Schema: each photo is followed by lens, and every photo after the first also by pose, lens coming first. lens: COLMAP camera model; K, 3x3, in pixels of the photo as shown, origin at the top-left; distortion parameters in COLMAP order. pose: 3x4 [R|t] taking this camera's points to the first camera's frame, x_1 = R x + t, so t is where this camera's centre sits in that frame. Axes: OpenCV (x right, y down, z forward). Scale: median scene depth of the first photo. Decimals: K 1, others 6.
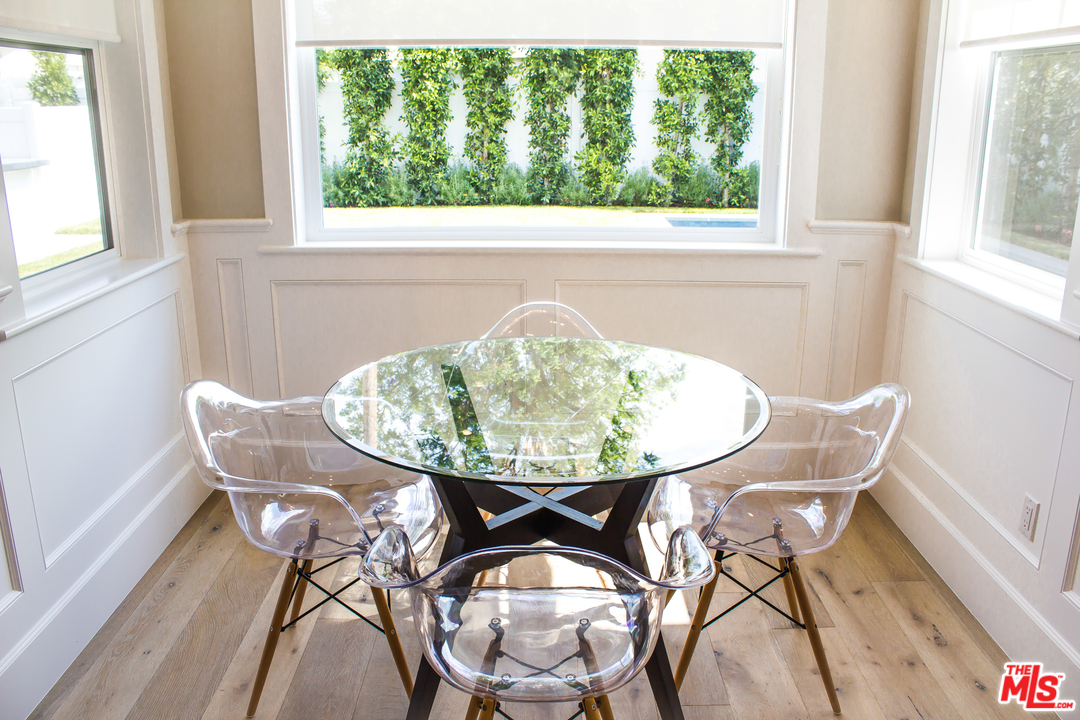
lens RADIAL K [[920.6, 0, 540.0], [0, 920.6, 360.0], [0, 0, 1]] dist [-0.130839, 0.079986]
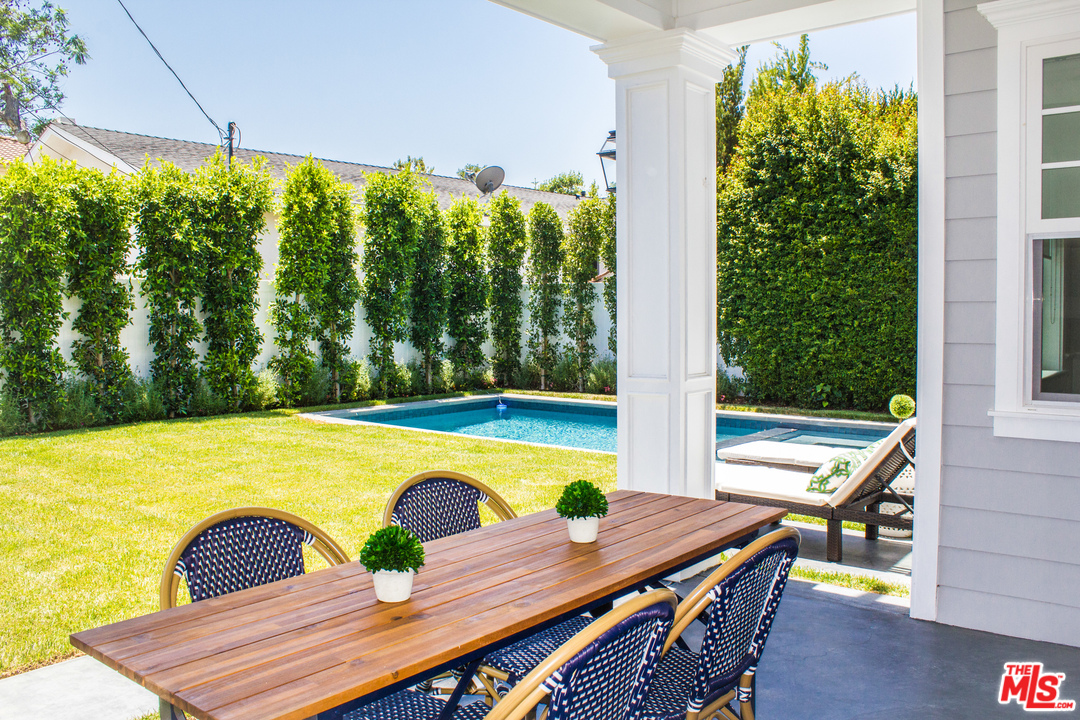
lens RADIAL K [[920.6, 0, 540.0], [0, 920.6, 360.0], [0, 0, 1]] dist [-0.130839, 0.079986]
pose [[0.643707, -0.045137, 0.763940, -0.433880], [0.210192, 0.970295, -0.119782, -0.047152], [-0.735840, 0.237679, 0.634072, 0.186835]]
